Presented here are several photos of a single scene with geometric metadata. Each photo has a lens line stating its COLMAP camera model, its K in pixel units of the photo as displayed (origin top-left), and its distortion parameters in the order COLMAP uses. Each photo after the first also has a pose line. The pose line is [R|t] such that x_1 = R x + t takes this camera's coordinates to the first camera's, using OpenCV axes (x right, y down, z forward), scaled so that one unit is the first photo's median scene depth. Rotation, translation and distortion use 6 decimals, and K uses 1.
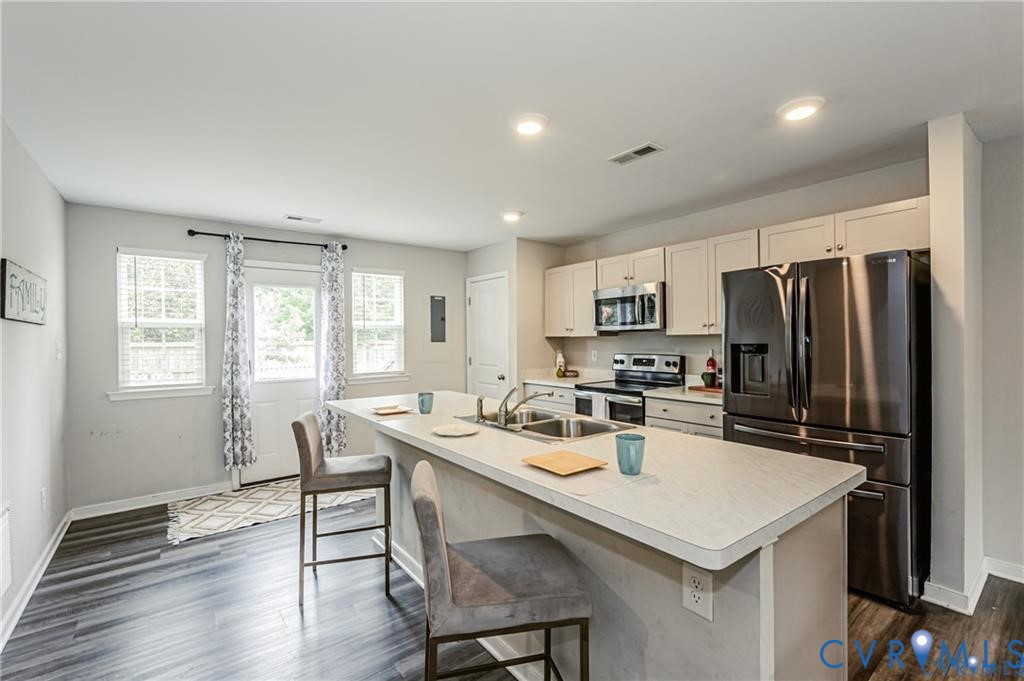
lens RADIAL K [[445.9, 0, 509.6], [0, 445.9, 339.0], [0, 0, 1]] dist [-0.000051, 0.000031]
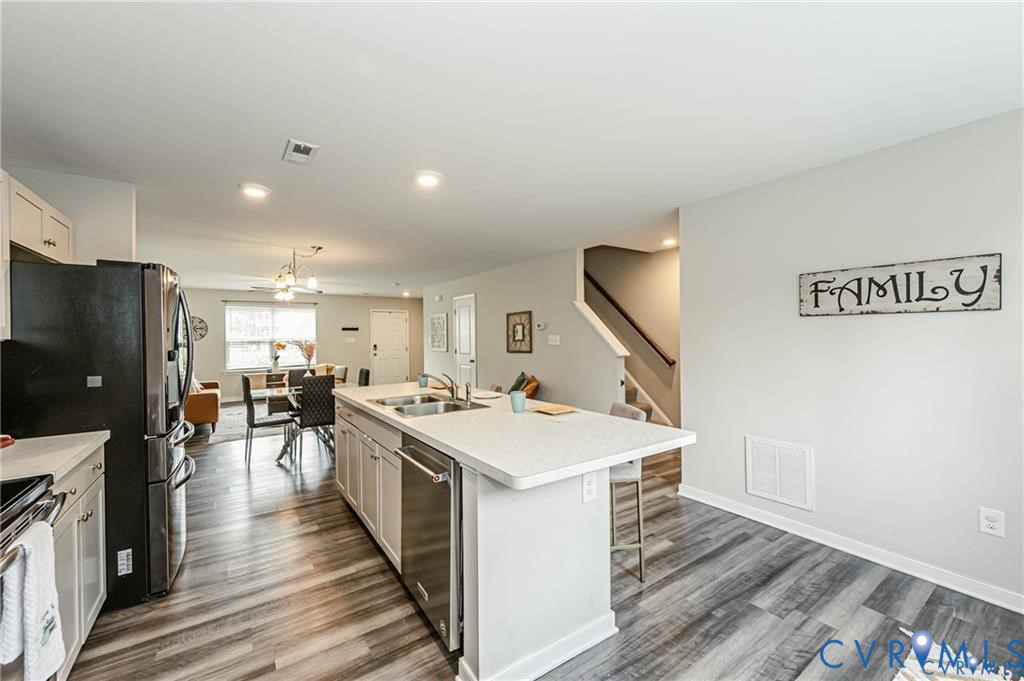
lens RADIAL K [[408.1, 0, 509.3], [0, 408.1, 338.6], [0, 0, 1]] dist [0.000240, 0.000050]
pose [[-0.998830, 0.023028, 0.042515, -0.216492], [0.023625, 0.999628, 0.013605, -0.010652], [-0.042186, 0.014594, -0.999003, 1.955290]]
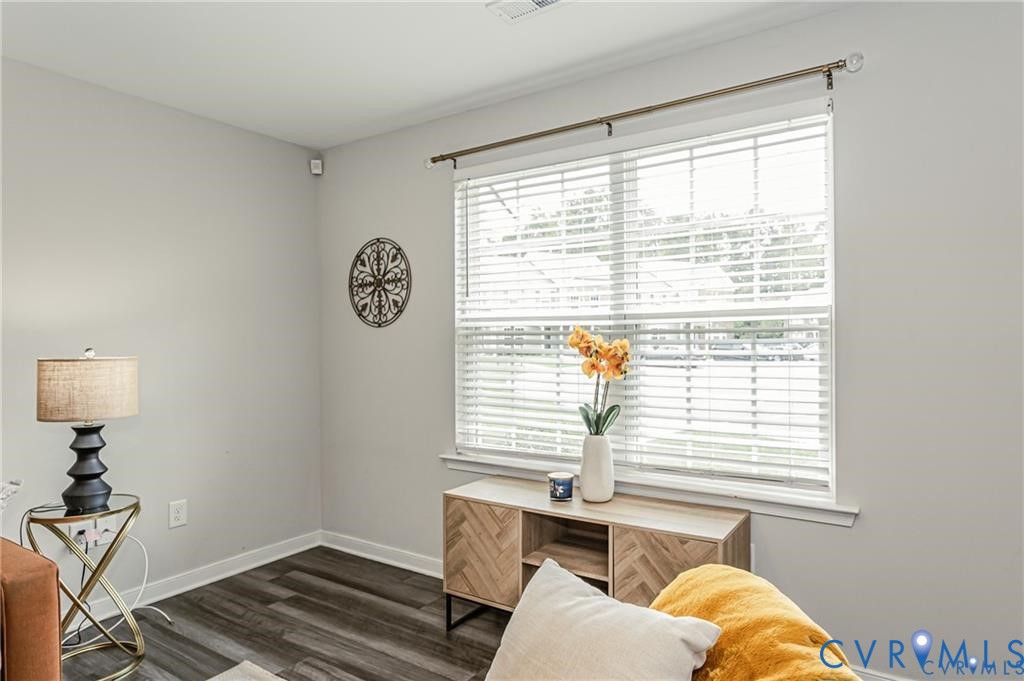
lens RADIAL K [[596.6, 0, 540.4], [0, 596.6, 337.2], [0, 0, 1]] dist [-0.001363, 0.000382]
pose [[-0.341120, 0.014992, 0.939900, 1.152322], [0.019484, 0.999771, -0.008875, 0.036507], [-0.939818, 0.015285, -0.341334, -1.192385]]
